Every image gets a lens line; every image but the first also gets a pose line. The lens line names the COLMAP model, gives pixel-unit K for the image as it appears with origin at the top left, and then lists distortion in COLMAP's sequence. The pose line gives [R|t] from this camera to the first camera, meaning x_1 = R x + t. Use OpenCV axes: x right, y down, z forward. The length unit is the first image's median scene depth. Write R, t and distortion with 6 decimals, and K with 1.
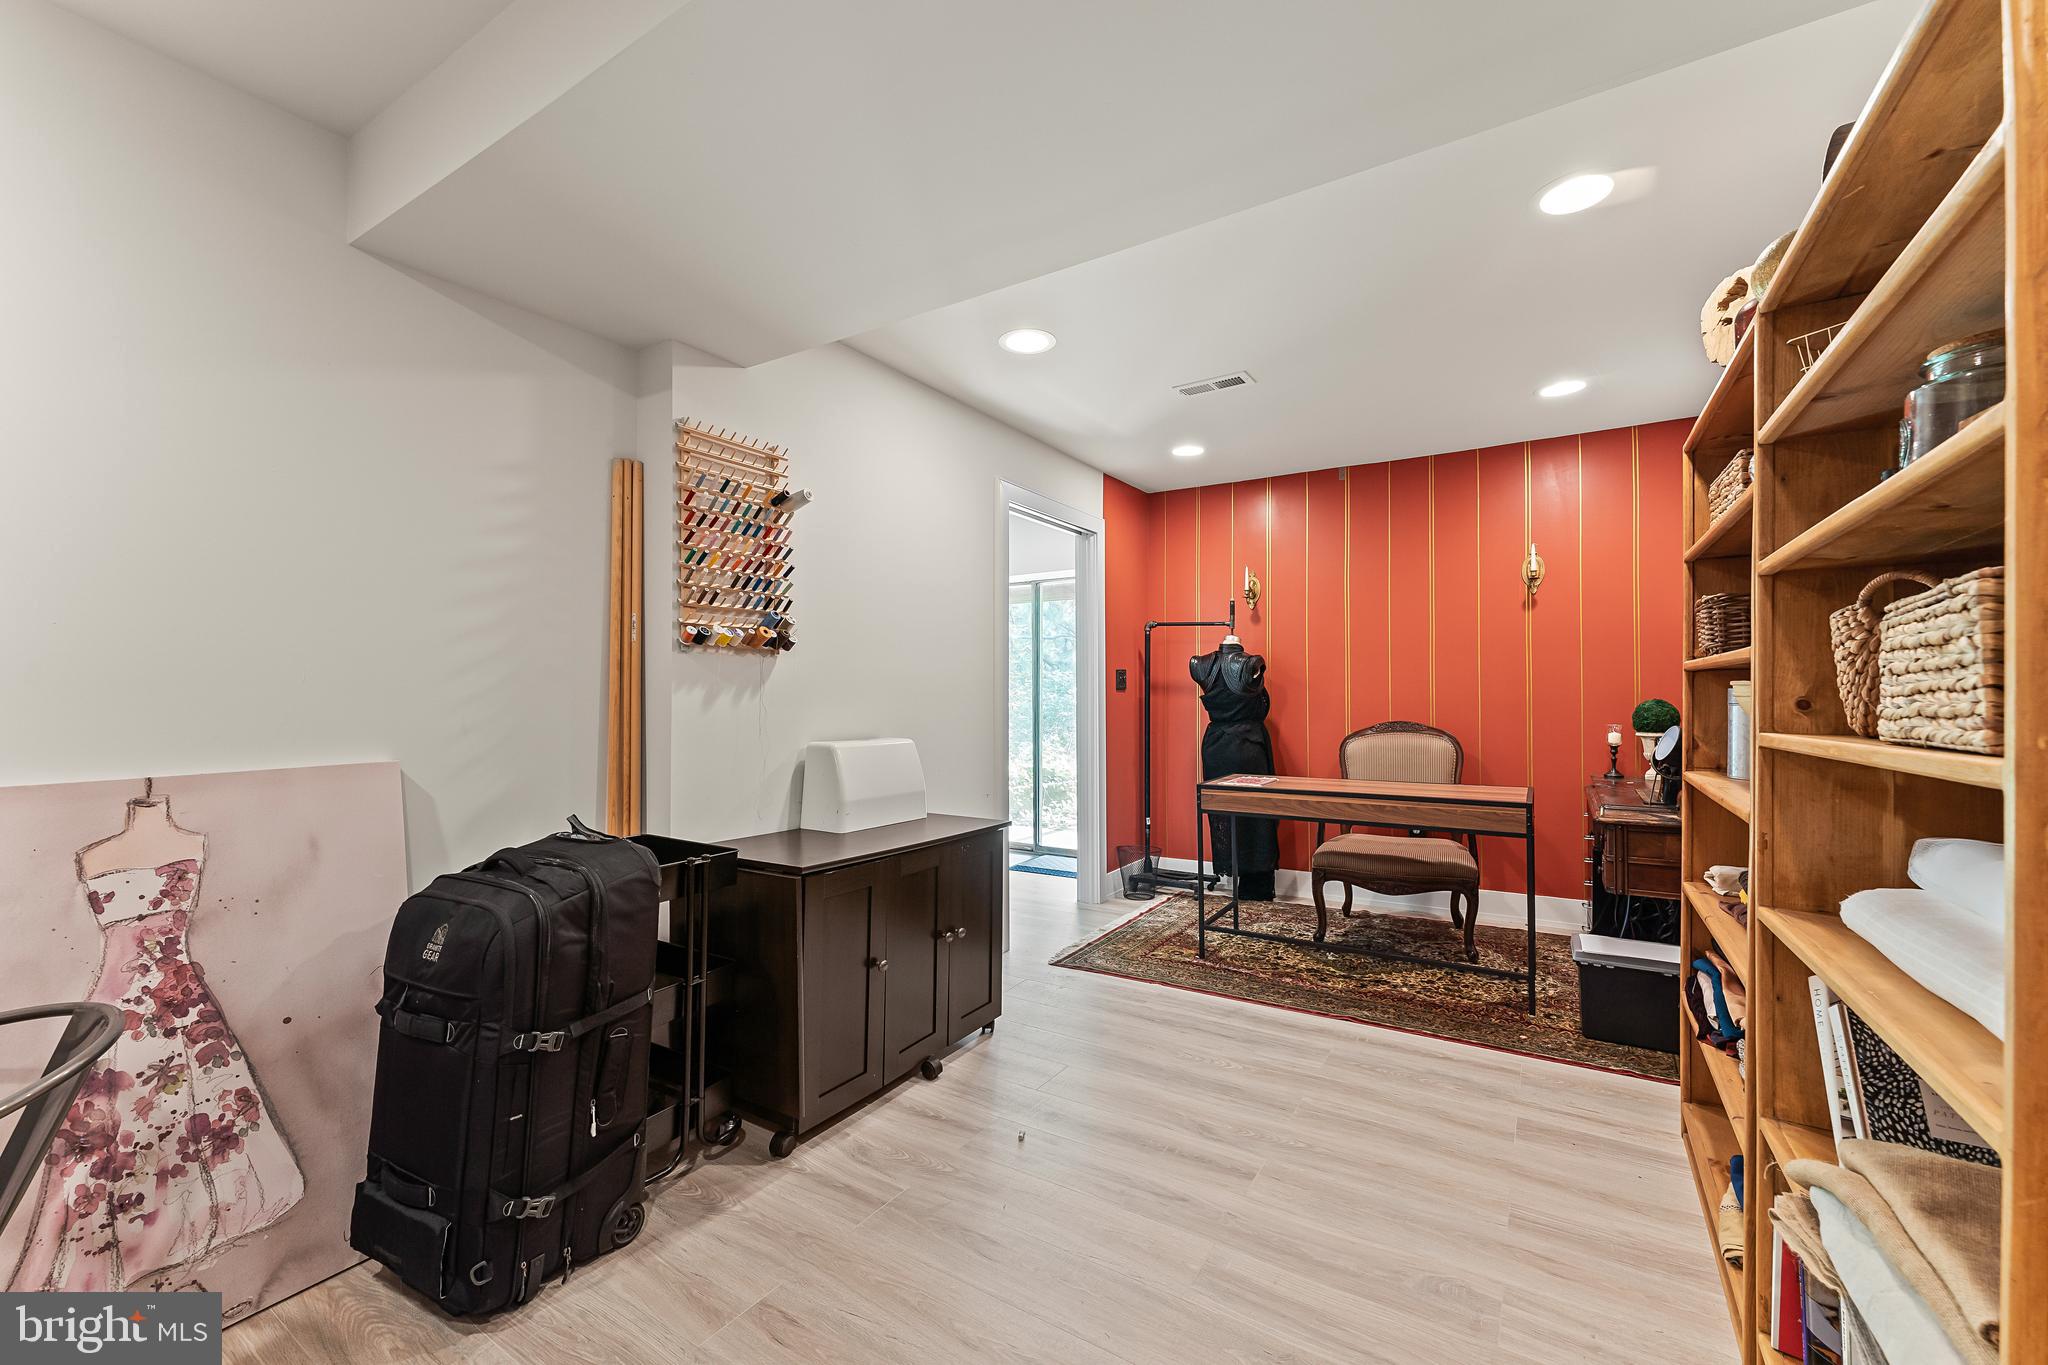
lens RADIAL K [[830.7, 0, 1025.4], [0, 830.7, 684.7], [0, 0, 1]] dist [-0.003777, 0.001140]
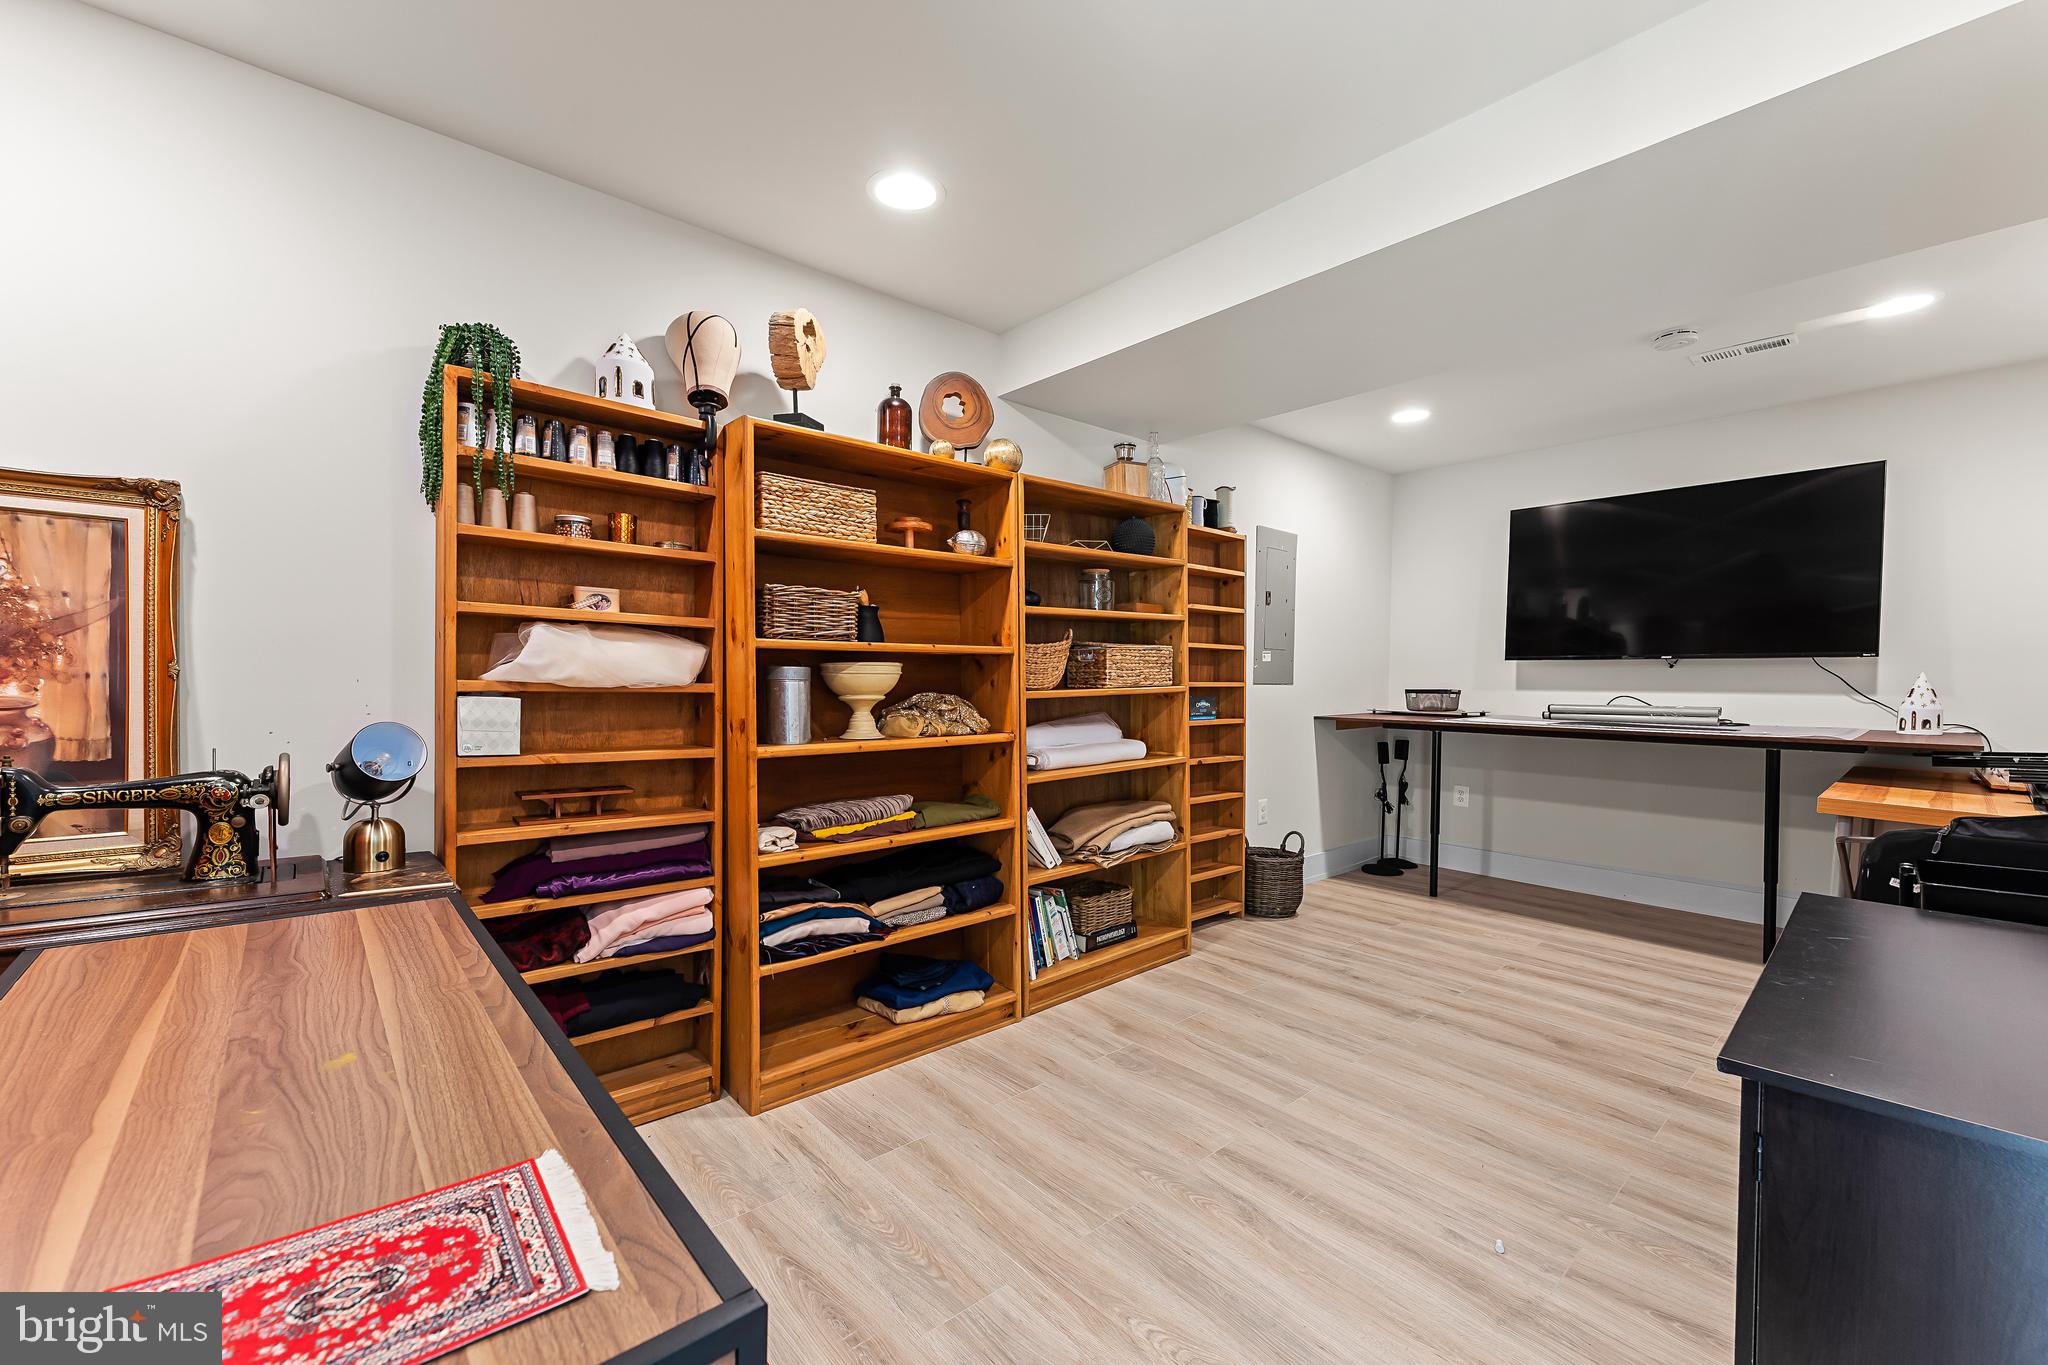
lens RADIAL K [[830.7, 0, 1028.6], [0, 830.7, 681.7], [0, 0, 1]] dist [-0.003777, 0.001140]
pose [[-0.959729, -0.008155, 0.280809, 0.214313], [-0.006400, 0.999954, 0.007165, 0.017360], [-0.280854, 0.005080, -0.959737, 1.975234]]
